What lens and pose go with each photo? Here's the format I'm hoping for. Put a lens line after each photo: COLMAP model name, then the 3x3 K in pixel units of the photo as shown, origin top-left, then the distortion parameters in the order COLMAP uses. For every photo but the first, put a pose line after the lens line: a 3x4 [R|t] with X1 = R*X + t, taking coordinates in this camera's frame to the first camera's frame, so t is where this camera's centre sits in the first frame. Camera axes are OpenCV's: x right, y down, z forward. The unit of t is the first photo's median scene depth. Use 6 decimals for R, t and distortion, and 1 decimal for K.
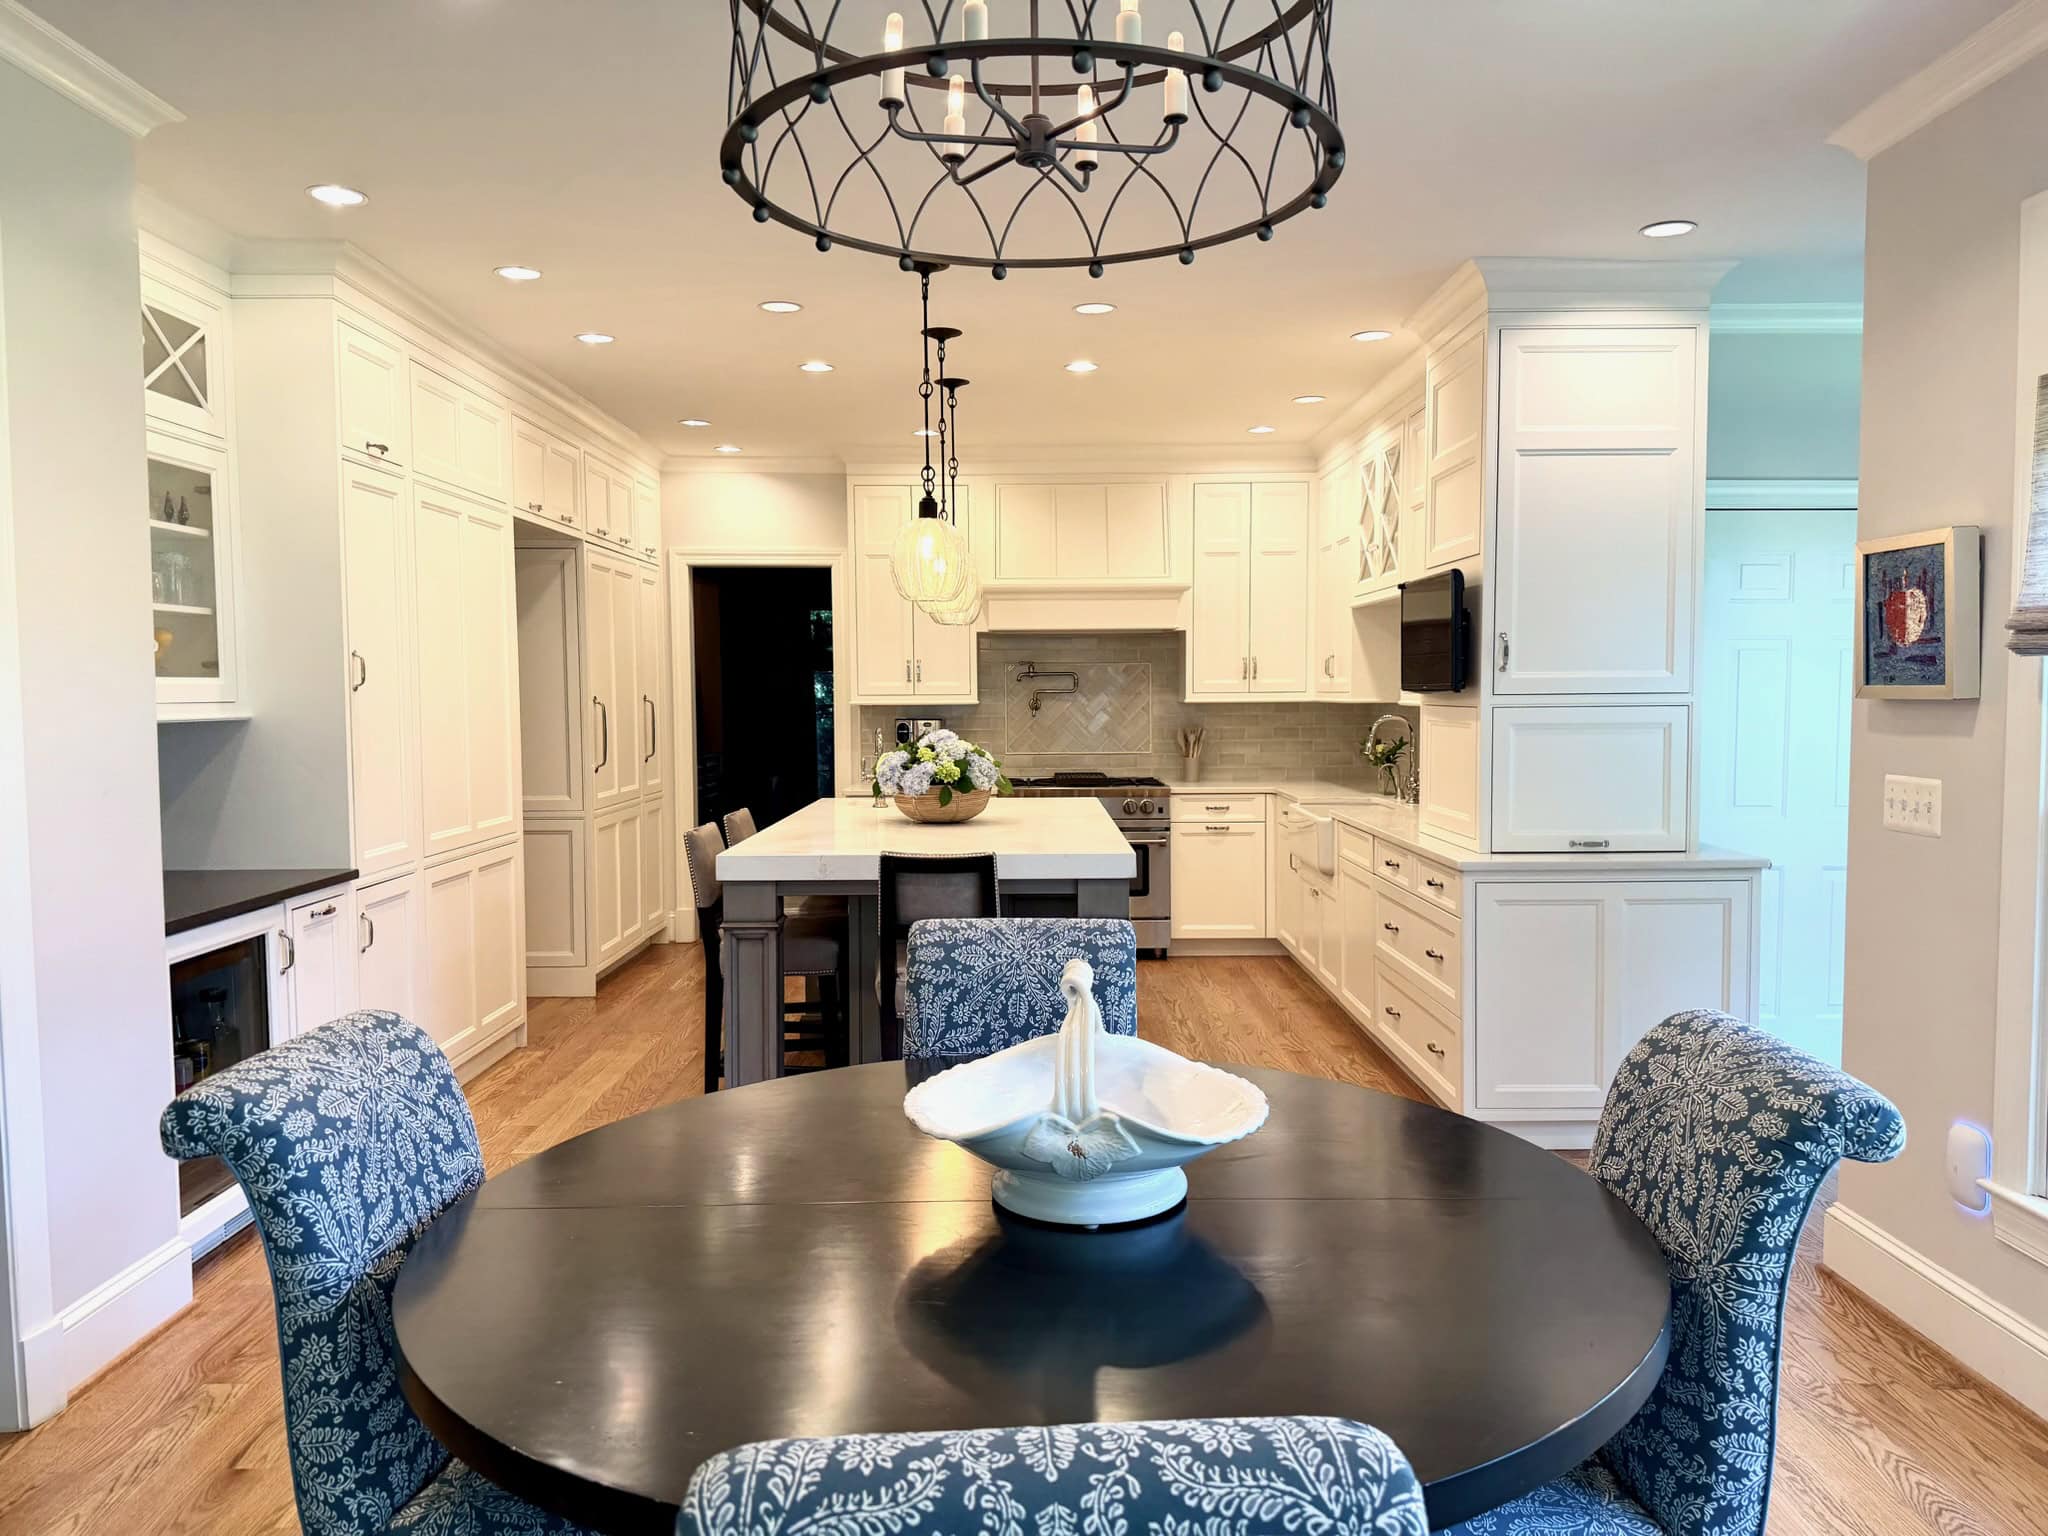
lens RADIAL K [[1439.2, 0, 1033.7], [0, 1439.2, 775.5], [0, 0, 1]] dist [0.077724, -0.111498]
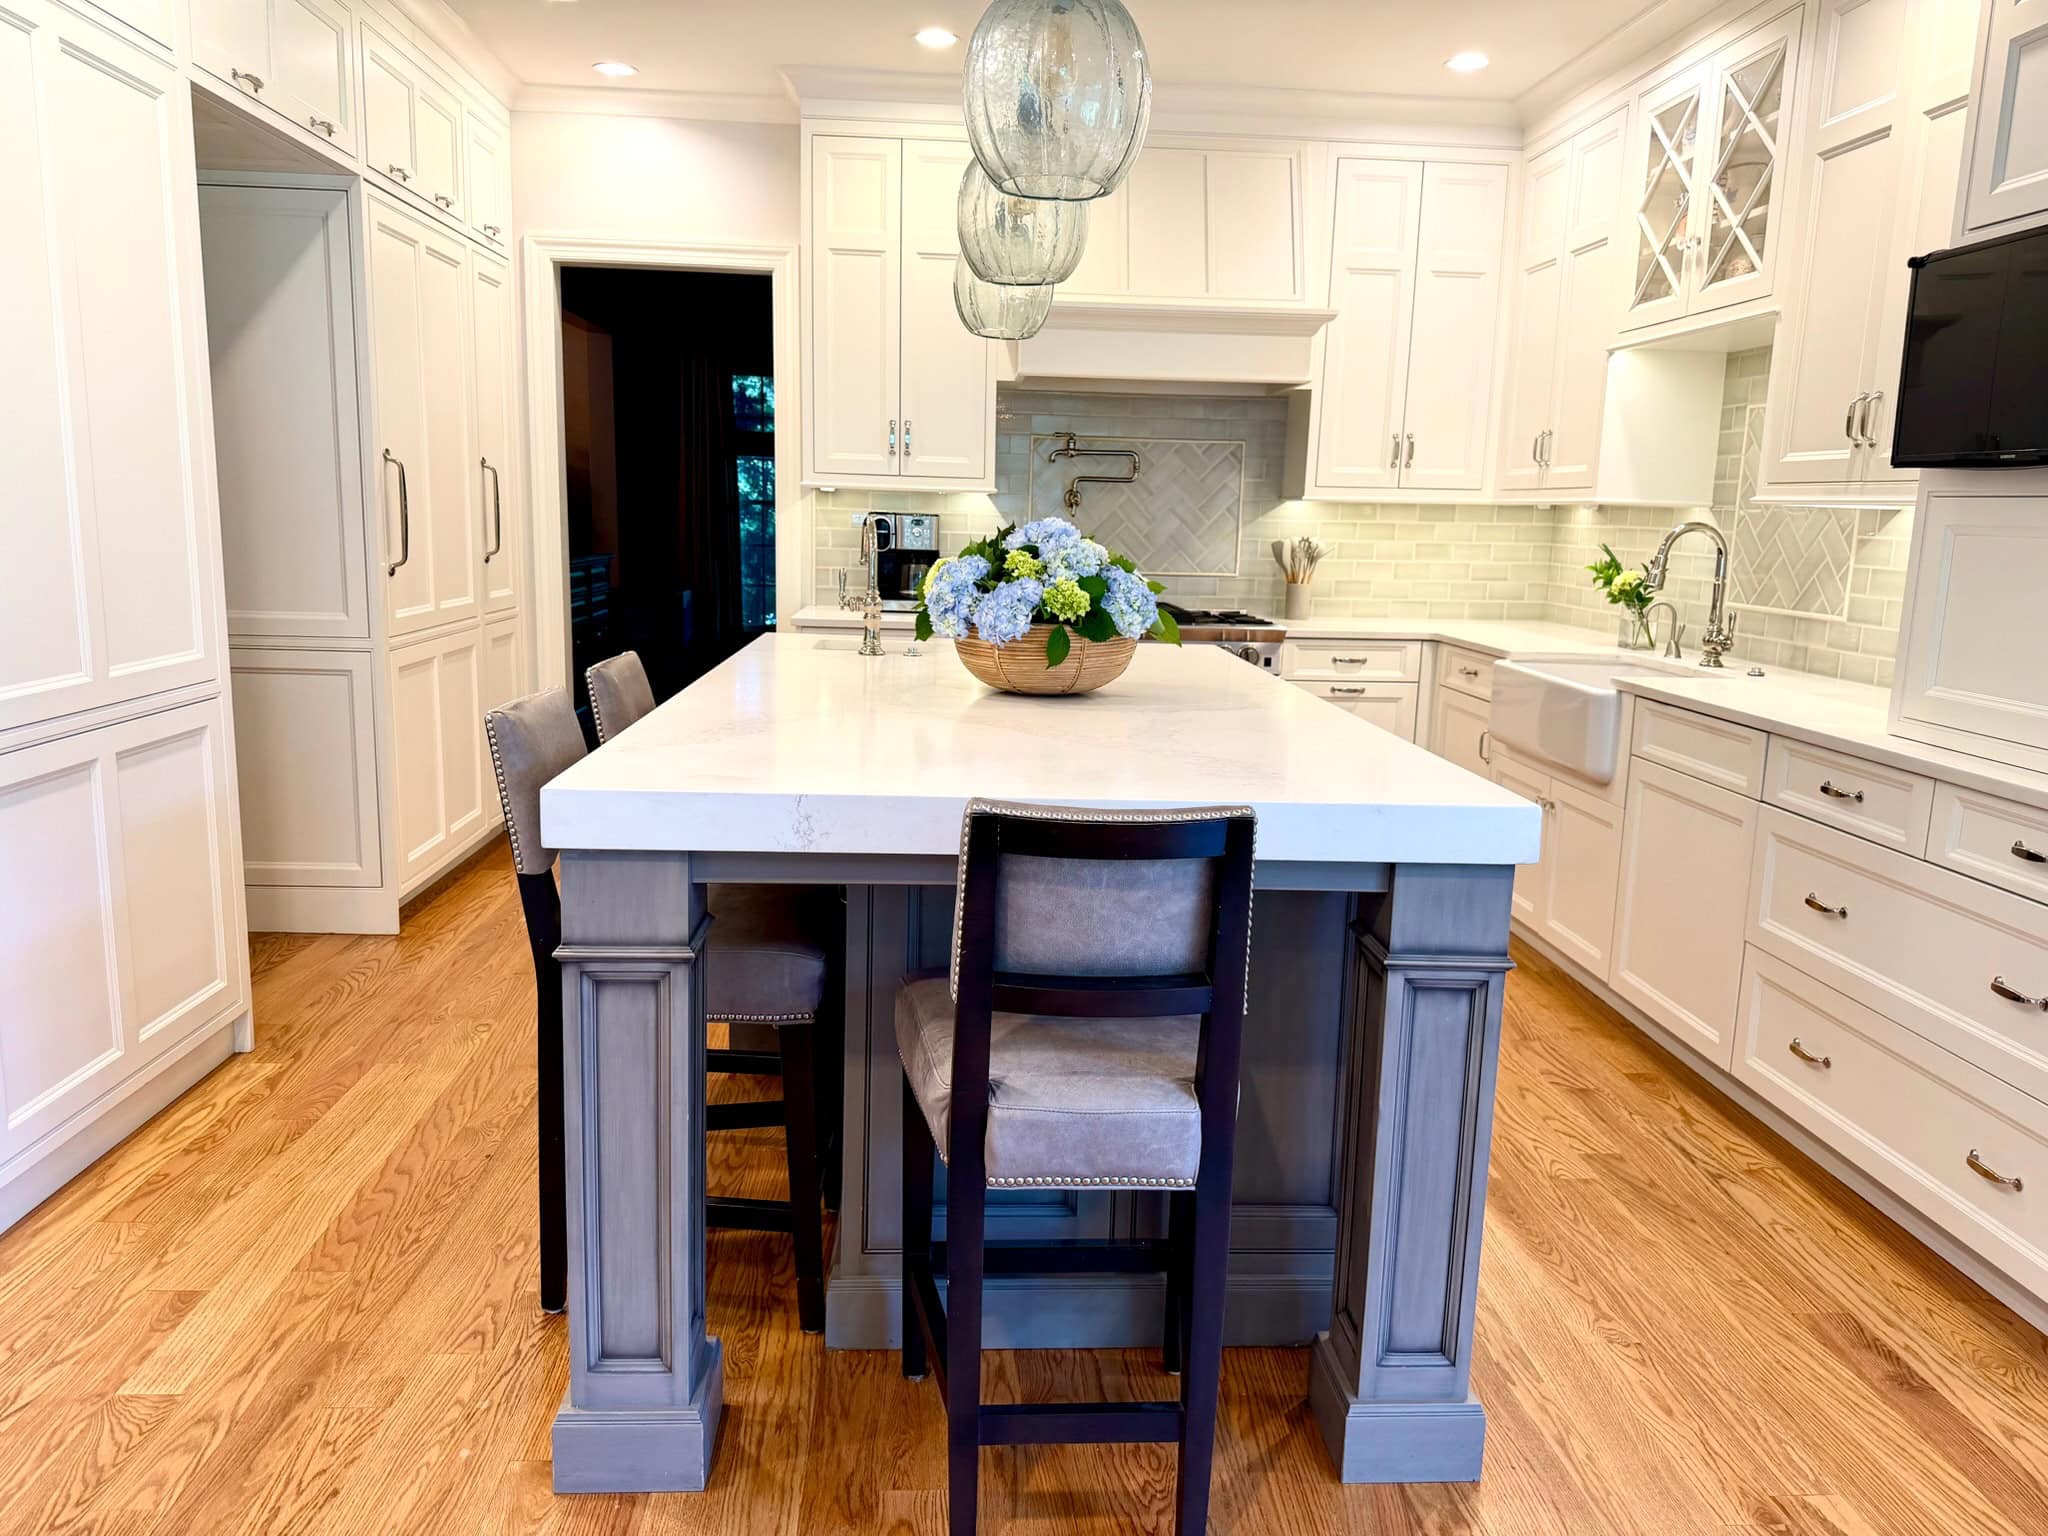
lens RADIAL K [[1439.2, 0, 1033.7], [0, 1439.2, 775.5], [0, 0, 1]] dist [0.077724, -0.111498]
pose [[0.997982, 0.024014, 0.058787, -0.103813], [-0.031068, 0.992020, 0.122196, -0.003379], [-0.055384, -0.123776, 0.990763, 0.580113]]
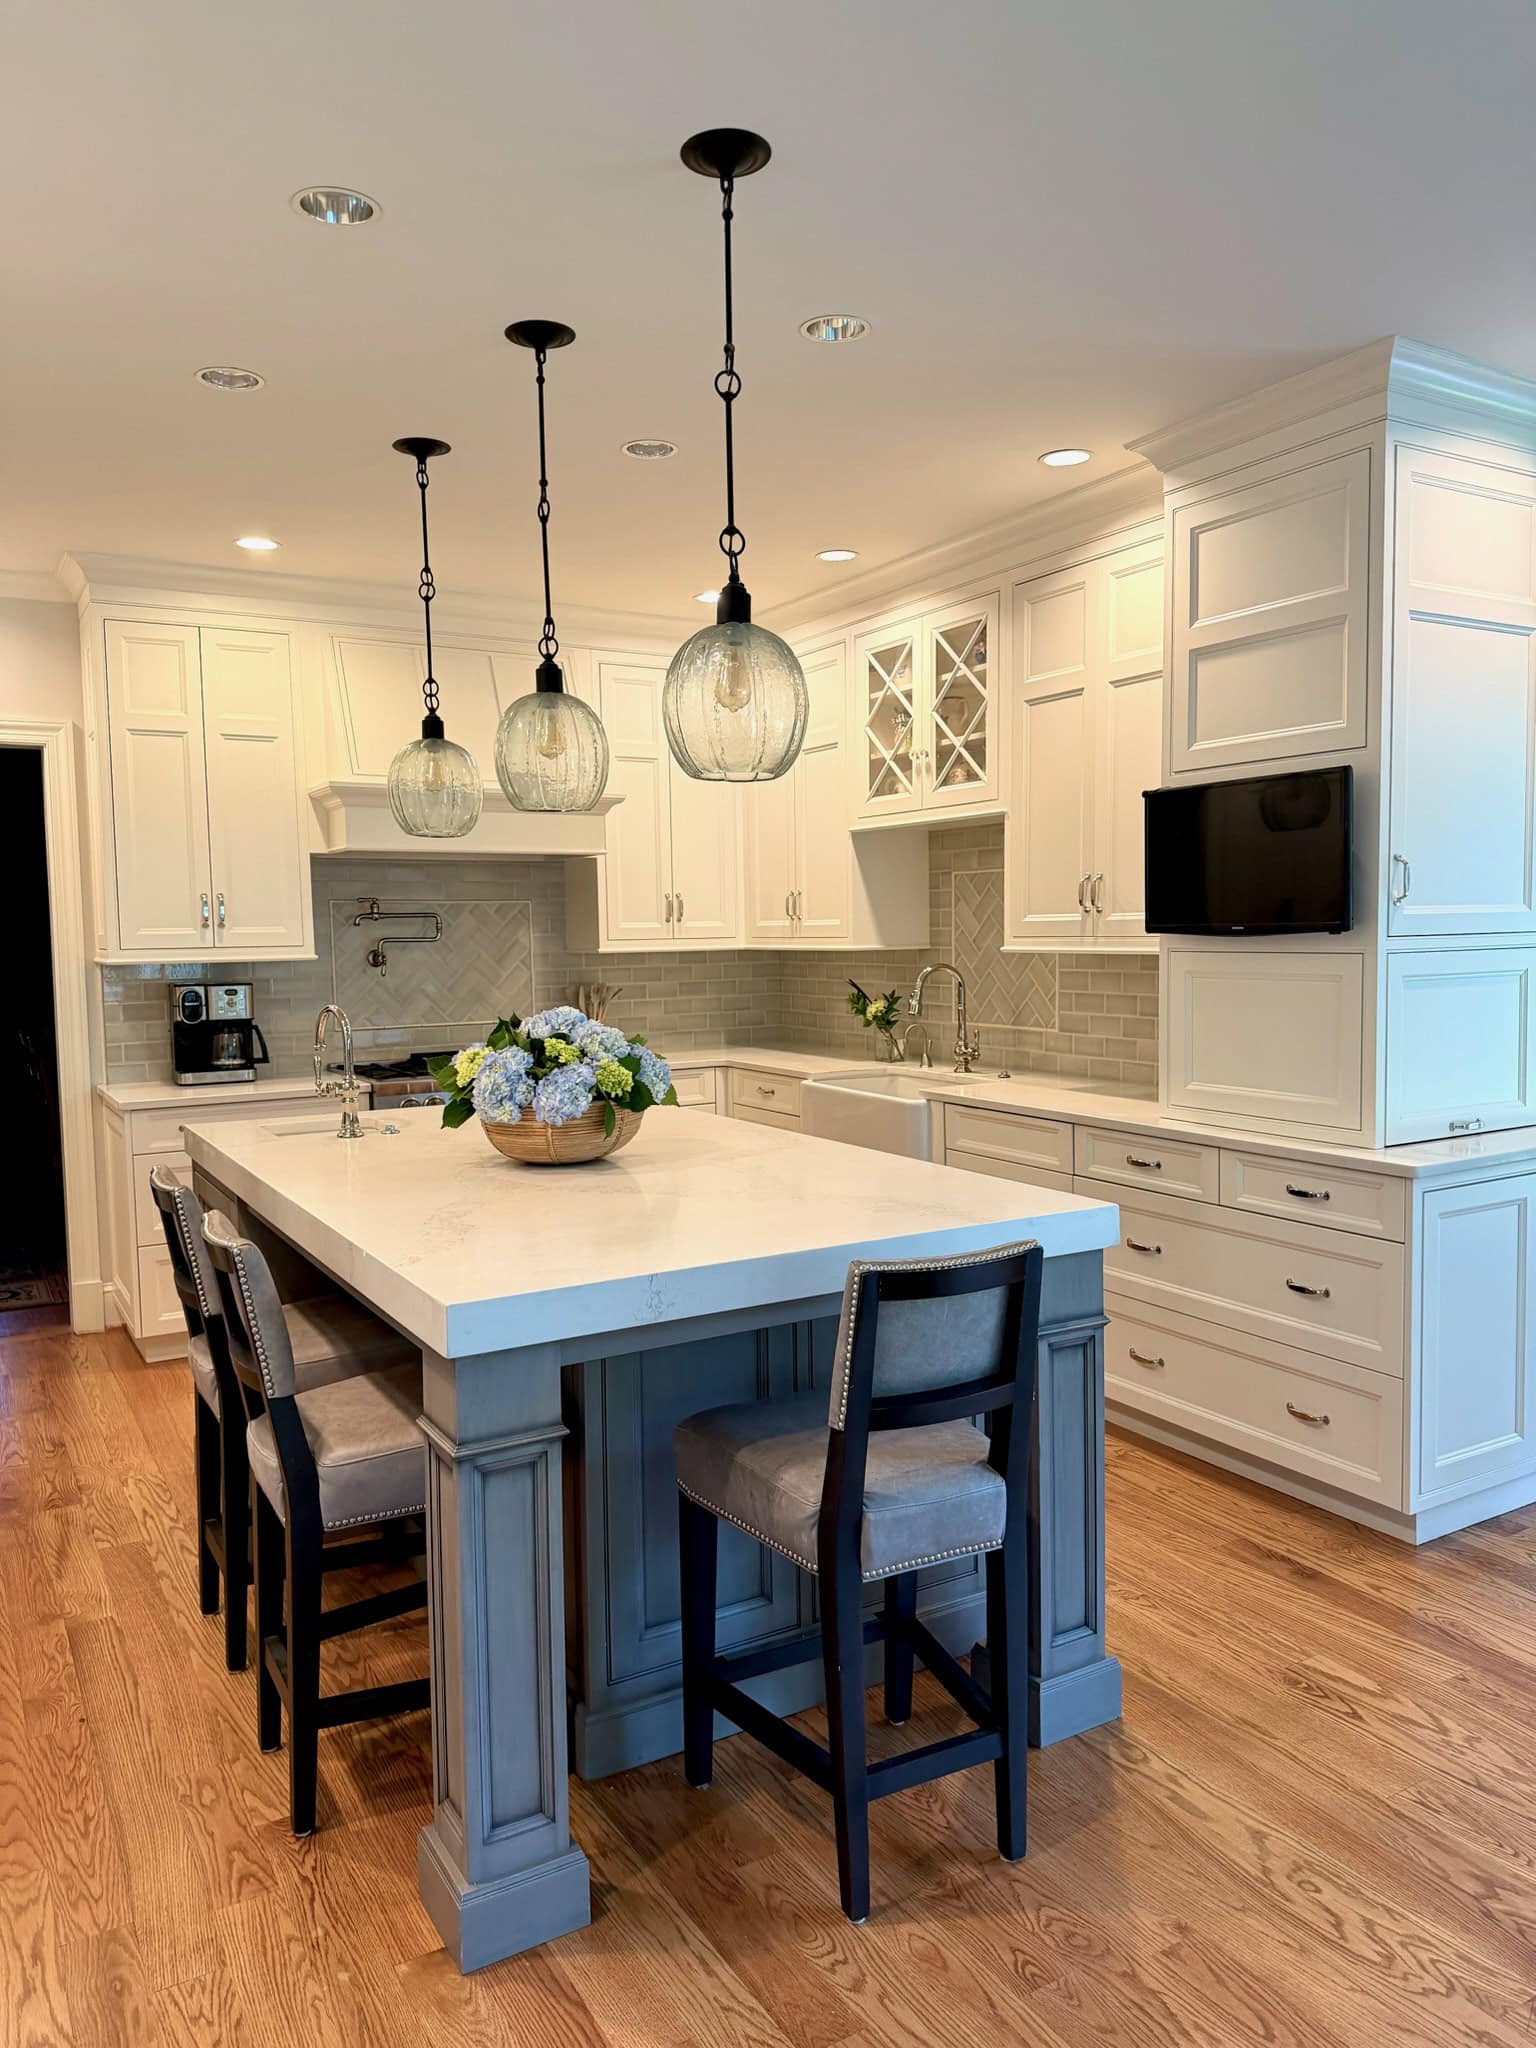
lens RADIAL K [[1439.2, 0, 775.9], [0, 1439.2, 1029.4], [0, 0, 1]] dist [0.077724, -0.111498]
pose [[0.863418, -0.044855, 0.502491, -0.355959], [0.041655, 0.998977, 0.017598, -0.036508], [-0.502766, 0.005737, 0.864403, 0.541911]]
